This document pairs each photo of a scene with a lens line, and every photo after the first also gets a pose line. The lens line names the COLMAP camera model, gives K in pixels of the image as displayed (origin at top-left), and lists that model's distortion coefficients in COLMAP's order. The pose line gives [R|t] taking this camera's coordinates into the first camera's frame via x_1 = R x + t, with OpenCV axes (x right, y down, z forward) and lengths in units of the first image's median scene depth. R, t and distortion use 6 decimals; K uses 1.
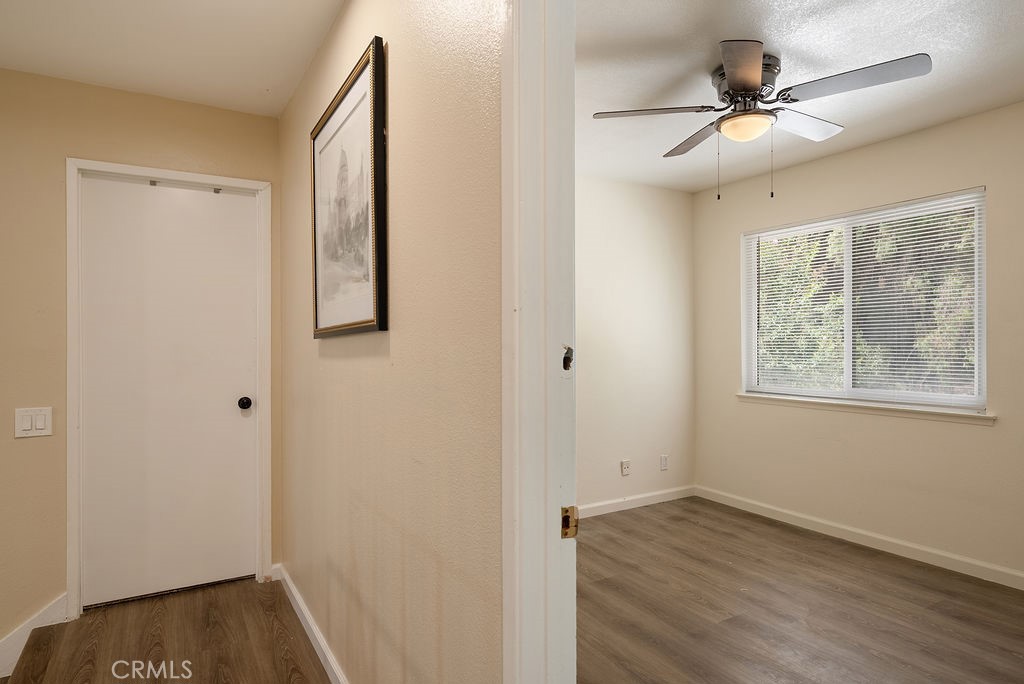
lens RADIAL K [[577.4, 0, 512.0], [0, 577.4, 348.2], [0, 0, 1]] dist [0.004961, -0.000213]
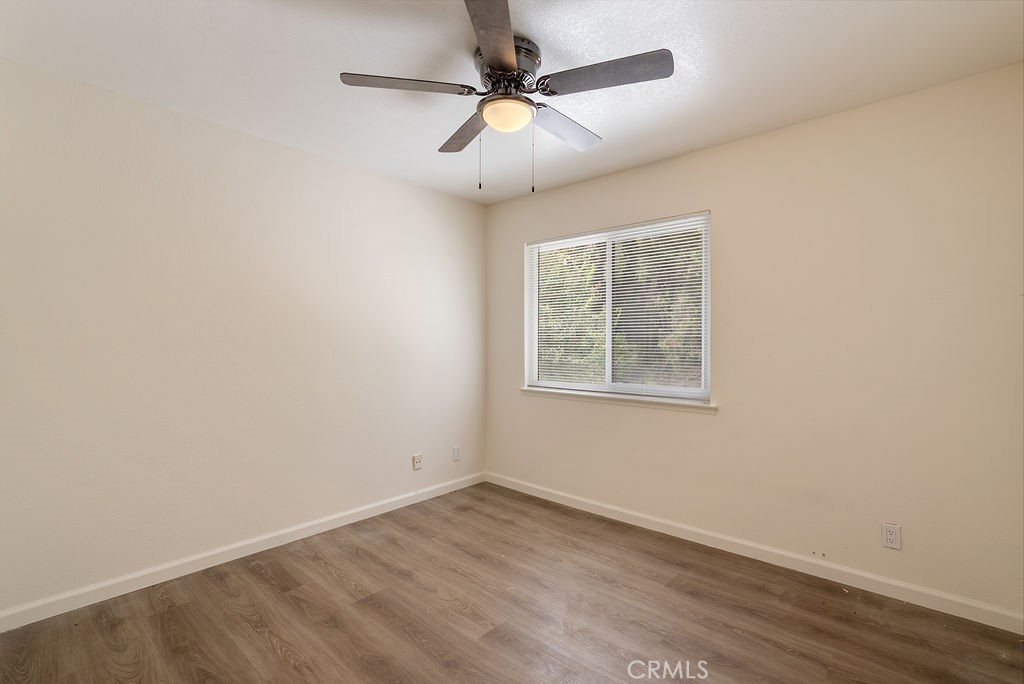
lens RADIAL K [[468.4, 0, 514.7], [0, 468.4, 341.2], [0, 0, 1]] dist [-0.003109, 0.000306]
pose [[0.952114, 0.010749, 0.305554, 0.135233], [-0.007967, 0.999915, -0.010351, -0.001731], [-0.305639, 0.007421, 0.952119, 0.194436]]
